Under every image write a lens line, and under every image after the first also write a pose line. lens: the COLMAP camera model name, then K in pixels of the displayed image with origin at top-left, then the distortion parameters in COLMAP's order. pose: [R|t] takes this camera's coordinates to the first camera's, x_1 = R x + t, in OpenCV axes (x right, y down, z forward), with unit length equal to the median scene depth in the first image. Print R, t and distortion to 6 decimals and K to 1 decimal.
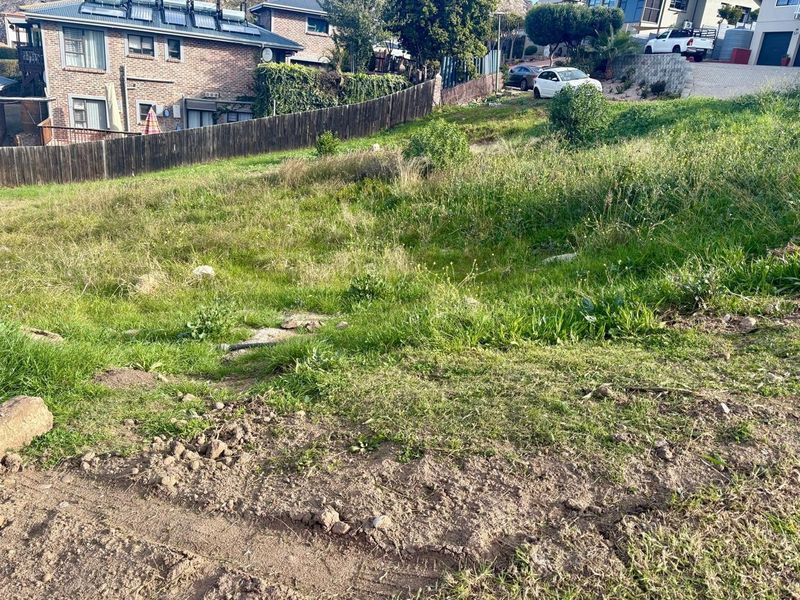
lens RADIAL K [[607.9, 0, 396.5], [0, 607.9, 291.4], [0, 0, 1]] dist [0.118979, -0.135347]
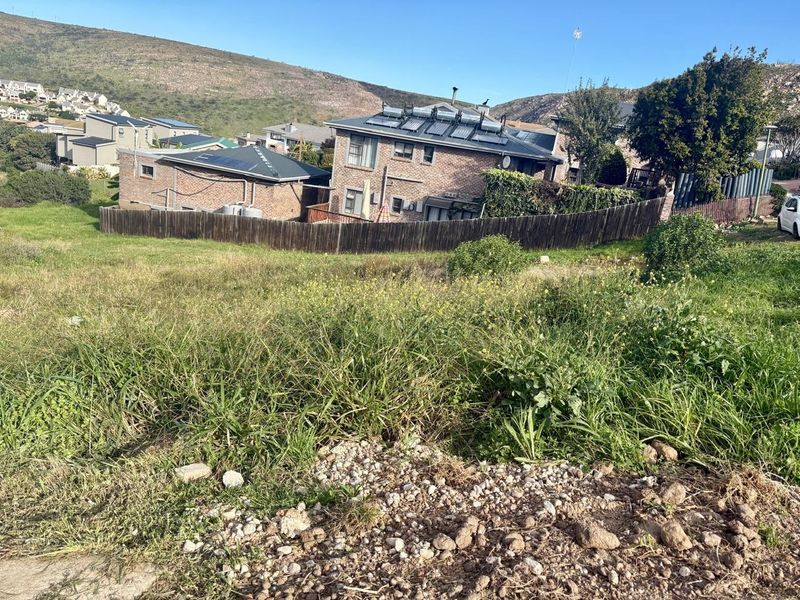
lens RADIAL K [[607.9, 0, 396.5], [0, 607.9, 291.4], [0, 0, 1]] dist [0.118979, -0.135347]
pose [[0.784156, 0.179329, -0.594088, 0.307666], [-0.264472, 0.962617, -0.058512, -0.066384], [0.561386, 0.203002, 0.802269, 0.117078]]
